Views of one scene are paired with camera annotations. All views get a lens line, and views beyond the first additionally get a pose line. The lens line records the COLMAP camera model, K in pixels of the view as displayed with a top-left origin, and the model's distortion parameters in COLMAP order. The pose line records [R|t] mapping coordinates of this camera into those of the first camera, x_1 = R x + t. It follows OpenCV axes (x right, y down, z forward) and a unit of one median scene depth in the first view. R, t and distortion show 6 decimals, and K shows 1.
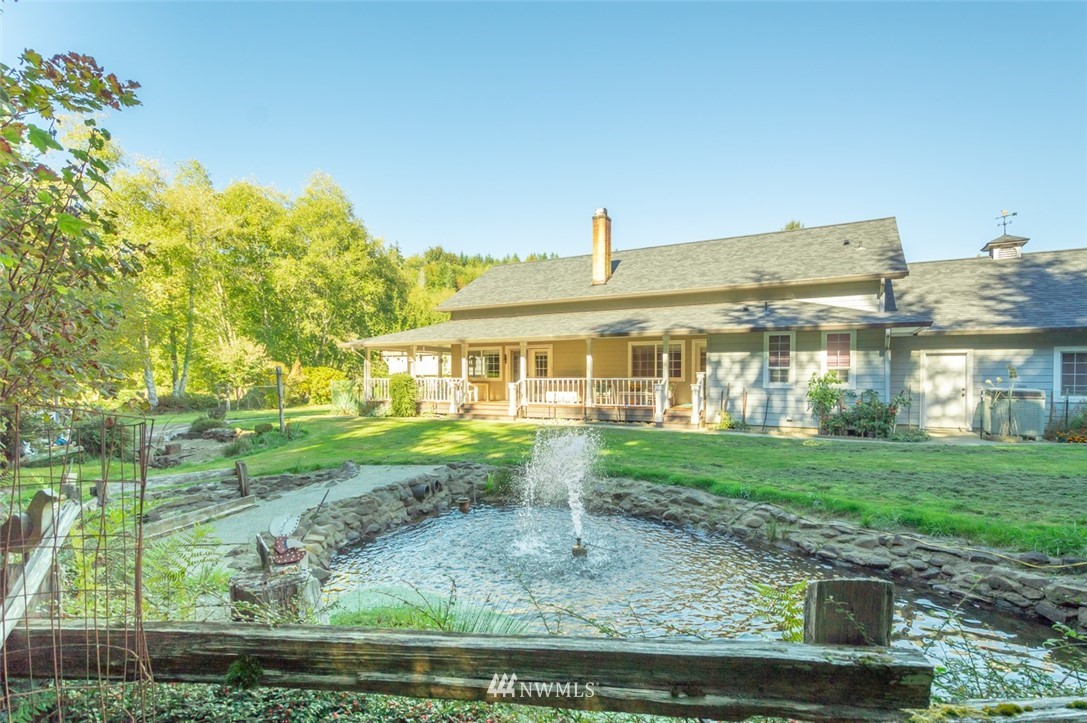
lens RADIAL K [[504.9, 0, 543.5], [0, 504.9, 361.5], [0, 0, 1]] dist [-0.000376, 0.000004]
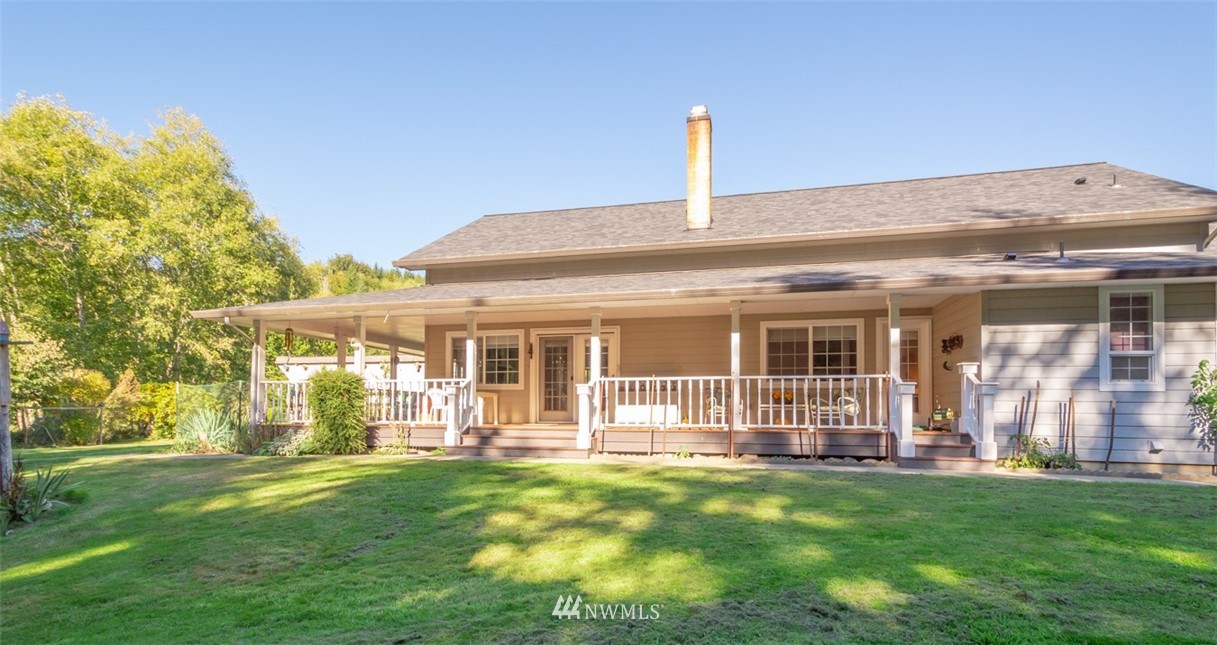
lens RADIAL K [[524.6, 0, 606.9], [0, 524.6, 398.9], [0, 0, 1]] dist [0.000367, -0.007092]
pose [[0.964581, 0.009626, 0.263613, -0.147118], [-0.012677, 0.999871, 0.009876, 0.041685], [-0.263484, -0.012868, 0.964578, 0.393770]]
